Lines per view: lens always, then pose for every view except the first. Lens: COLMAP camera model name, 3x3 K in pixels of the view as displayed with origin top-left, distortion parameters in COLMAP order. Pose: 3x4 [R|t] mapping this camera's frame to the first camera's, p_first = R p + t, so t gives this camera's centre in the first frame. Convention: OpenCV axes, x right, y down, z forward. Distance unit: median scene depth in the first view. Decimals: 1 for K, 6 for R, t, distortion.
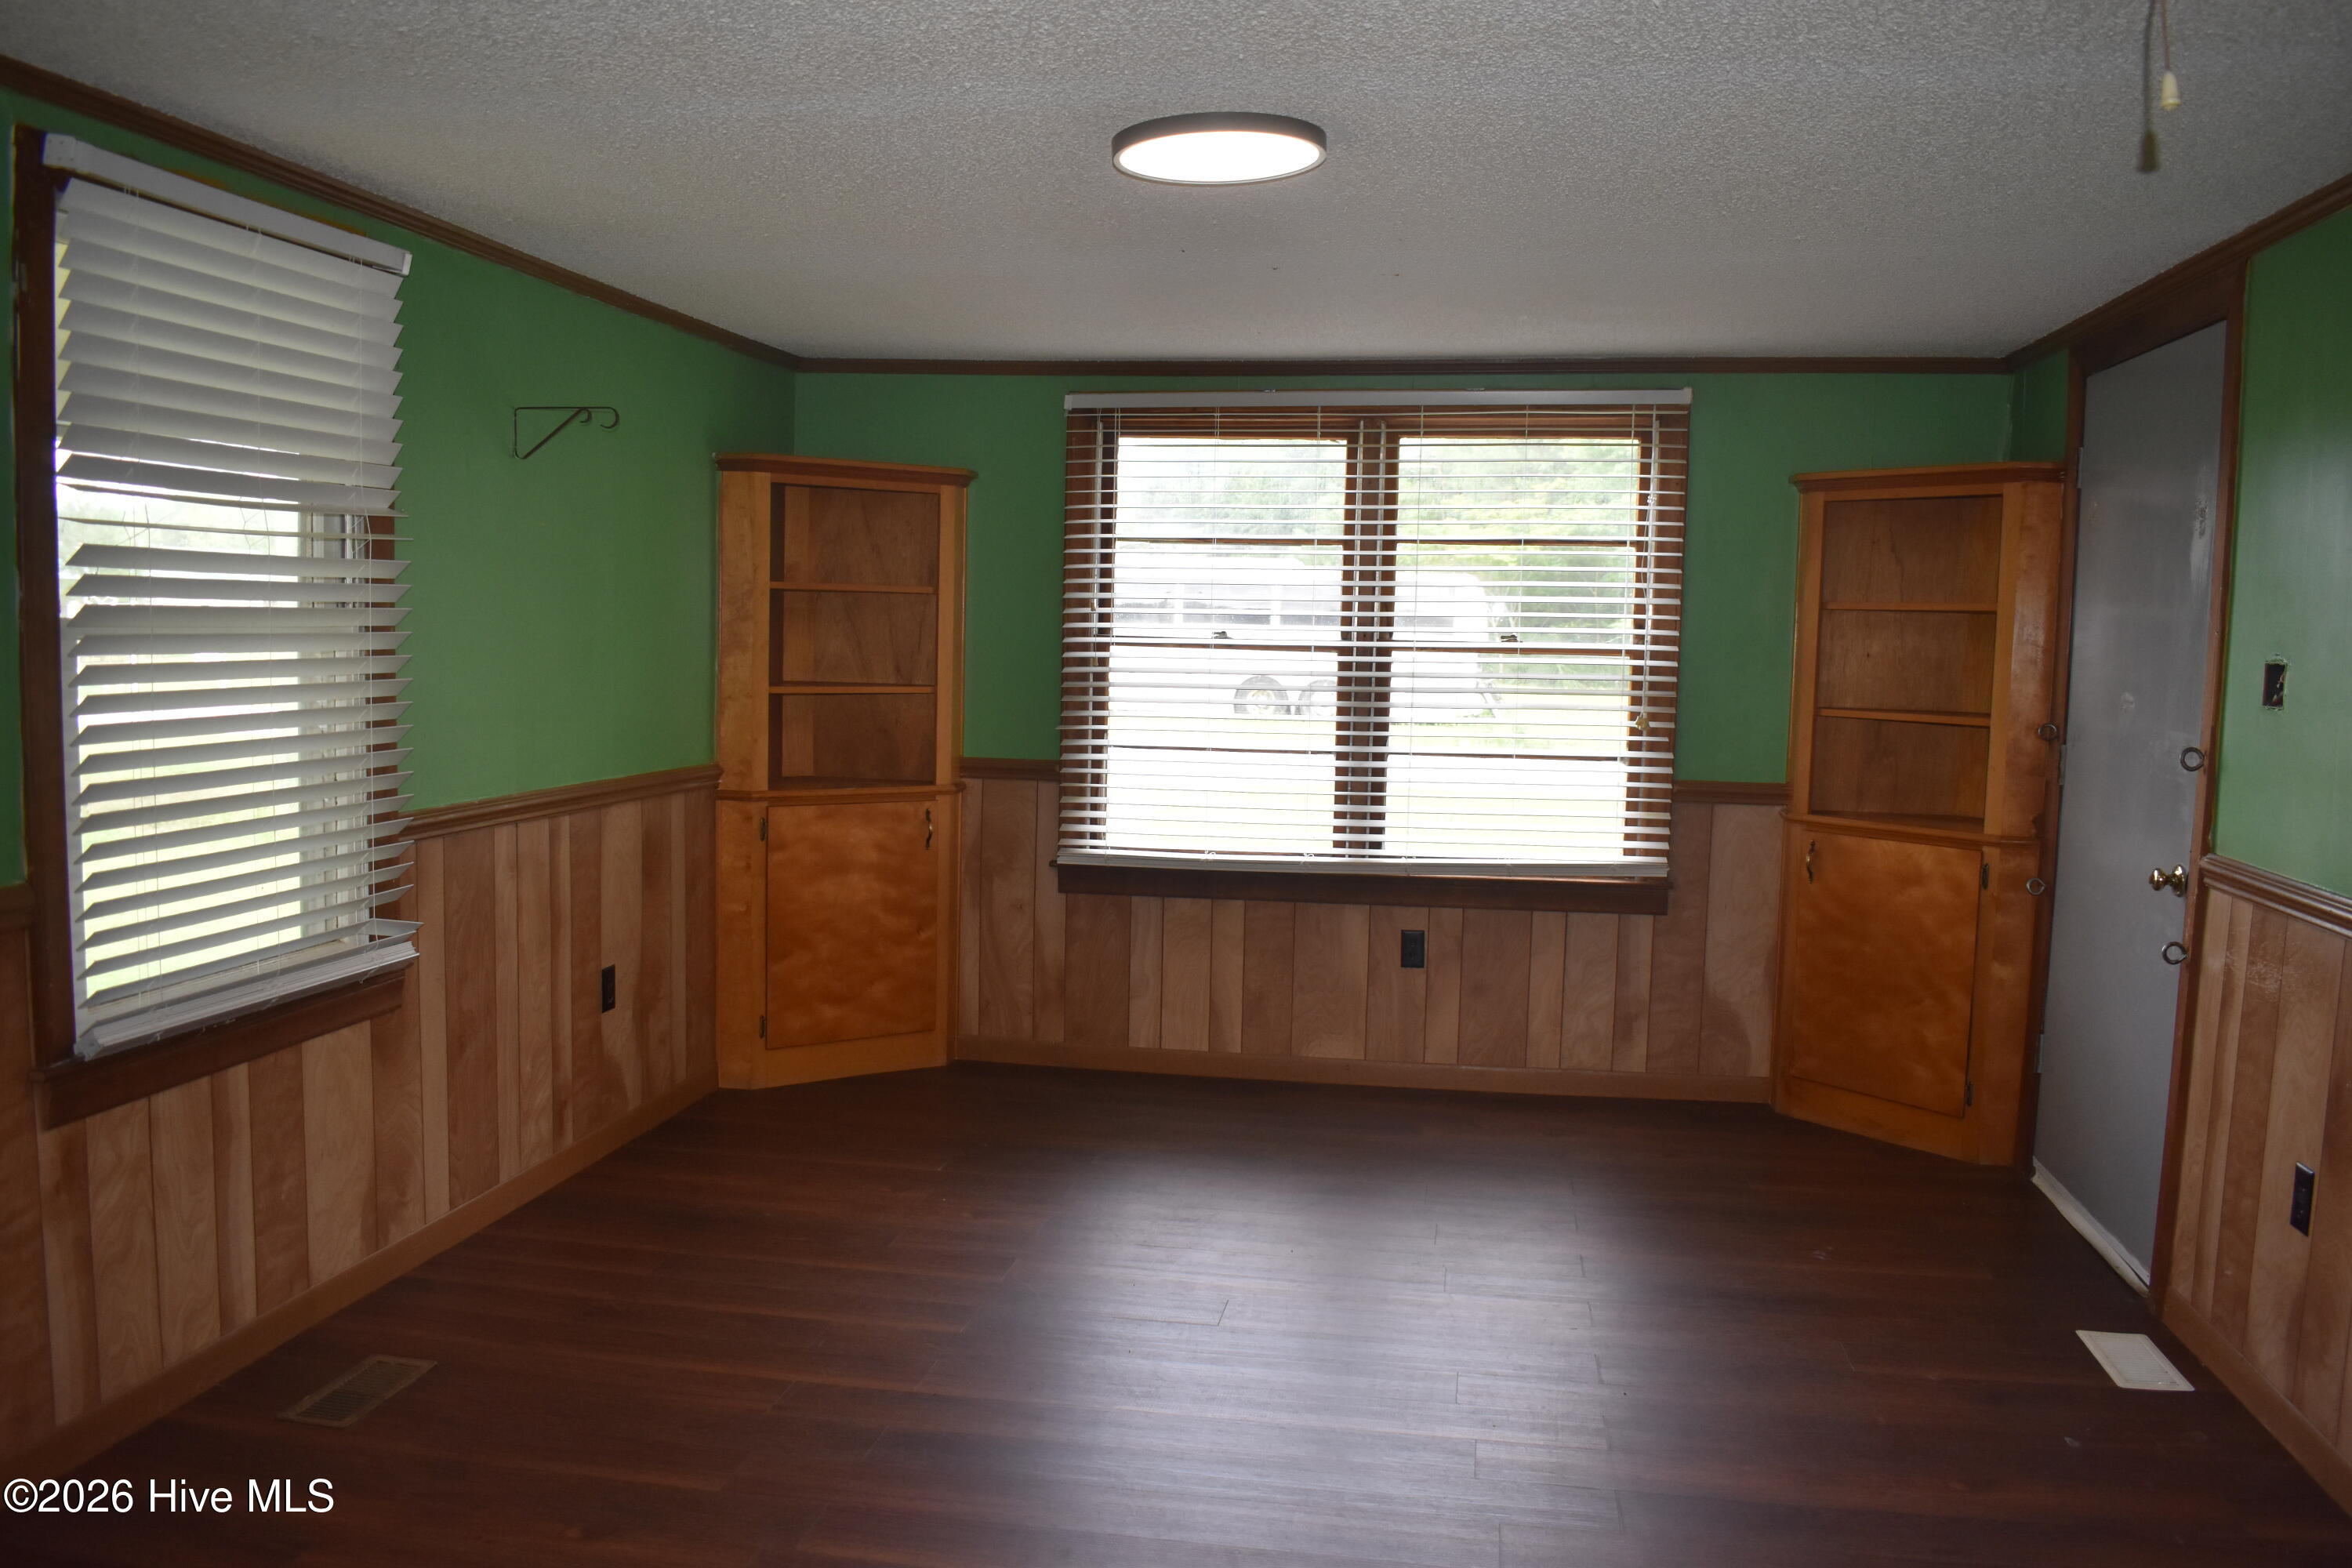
lens RADIAL K [[1851.9, 0, 1176.0], [0, 1851.9, 784.0], [0, 0, 1]] dist [-0.074668, 0.009822]
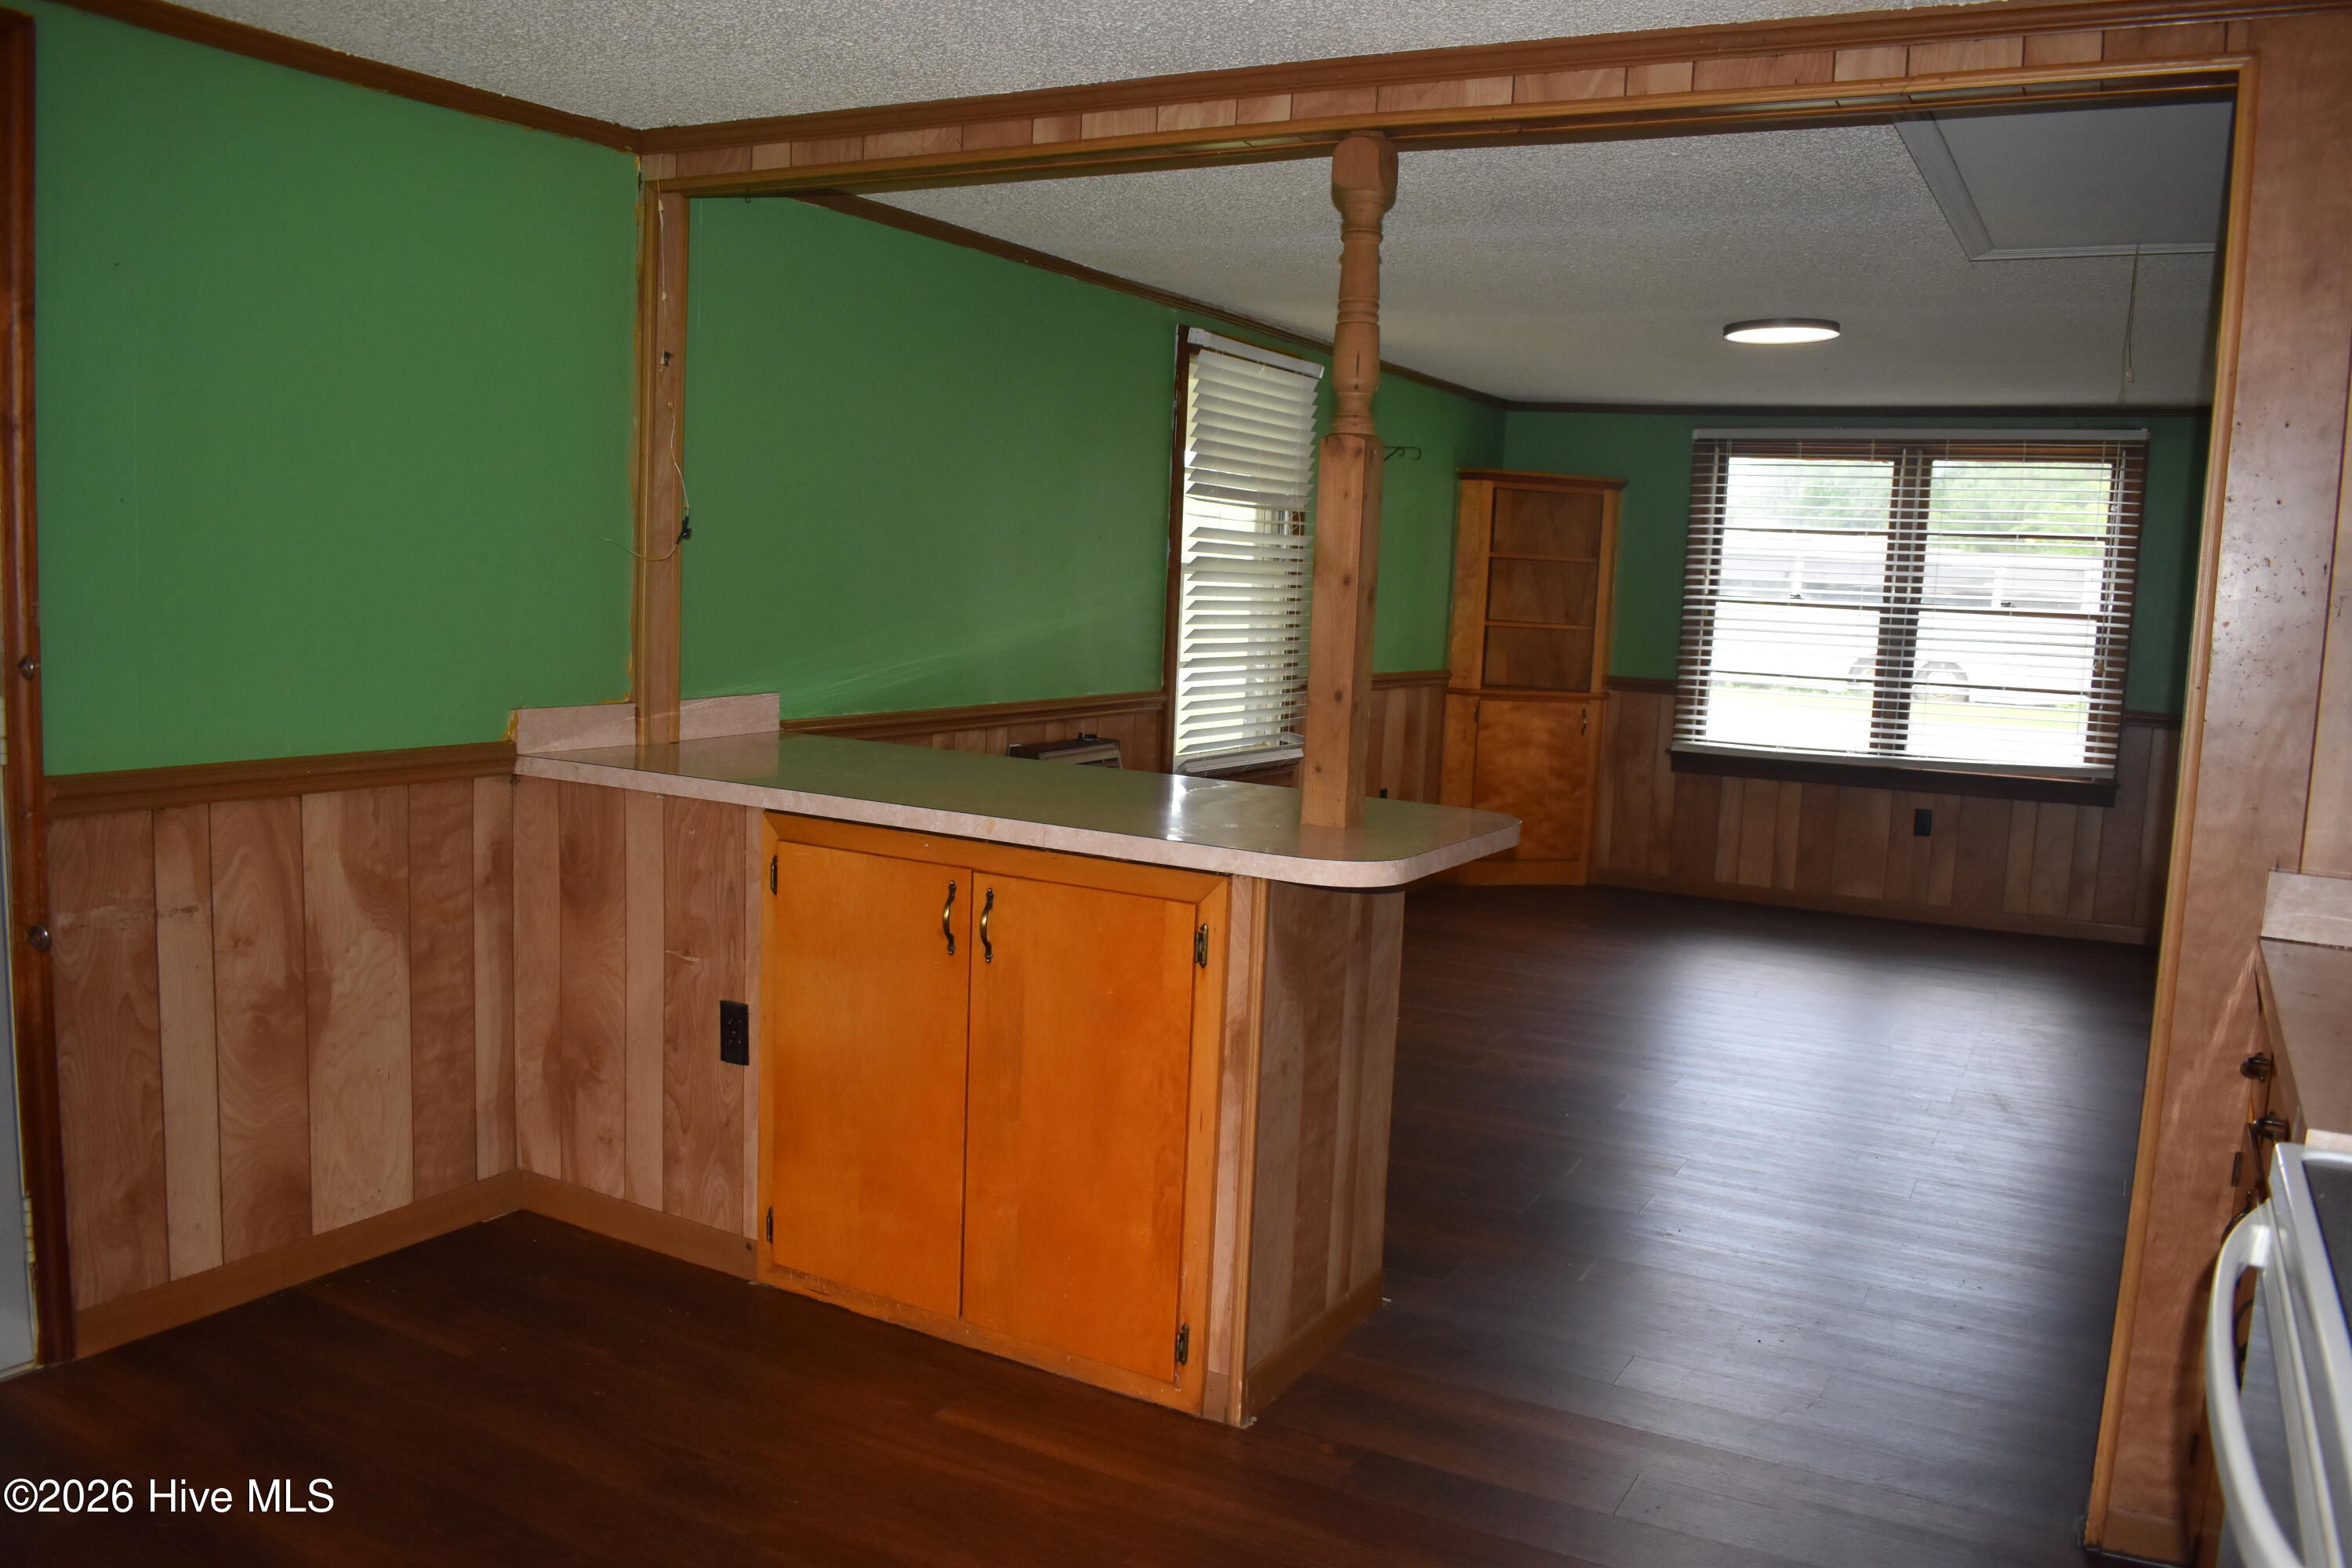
lens RADIAL K [[1851.9, 0, 1176.0], [0, 1851.9, 784.0], [0, 0, 1]] dist [-0.074668, 0.009822]
pose [[0.946414, 0.056606, -0.317957, 0.030384], [-0.051665, 0.998377, 0.023958, 0.056696], [0.318797, -0.006247, 0.947802, -0.516359]]
